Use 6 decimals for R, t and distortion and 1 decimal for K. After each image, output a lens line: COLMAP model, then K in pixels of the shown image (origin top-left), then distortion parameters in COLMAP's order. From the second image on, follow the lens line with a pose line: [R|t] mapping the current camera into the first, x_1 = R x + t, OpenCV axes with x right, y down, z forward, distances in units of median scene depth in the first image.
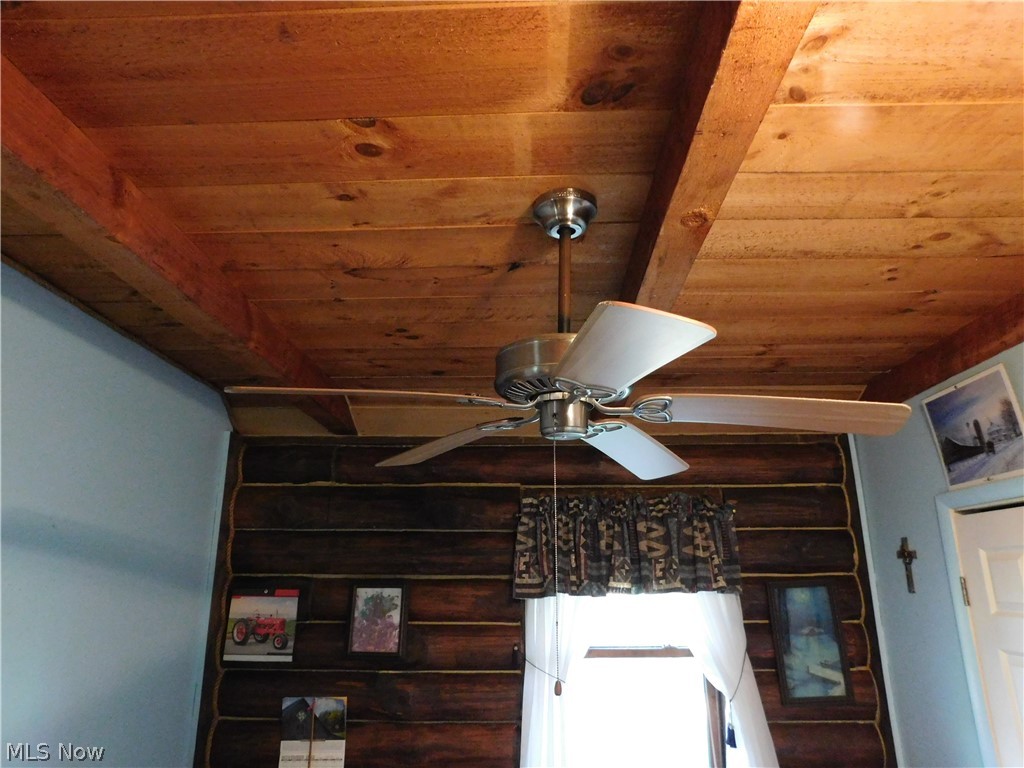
lens RADIAL K [[675.4, 0, 512.0], [0, 675.4, 384.0], [0, 0, 1]] dist [-0.076620, 0.059793]
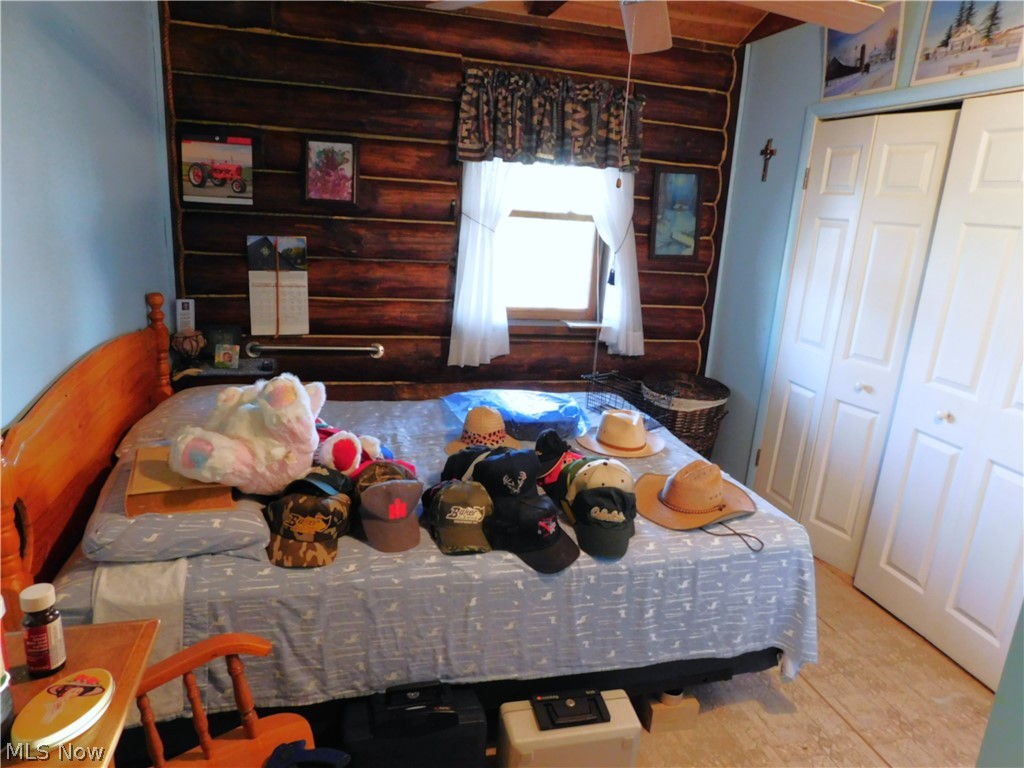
lens RADIAL K [[675.4, 0, 512.0], [0, 675.4, 384.0], [0, 0, 1]] dist [-0.076620, 0.059793]
pose [[0.956385, -0.011197, 0.291894, -0.243354], [-0.145854, 0.847479, 0.510397, 0.044596], [-0.253089, -0.530710, 0.808884, -0.155044]]
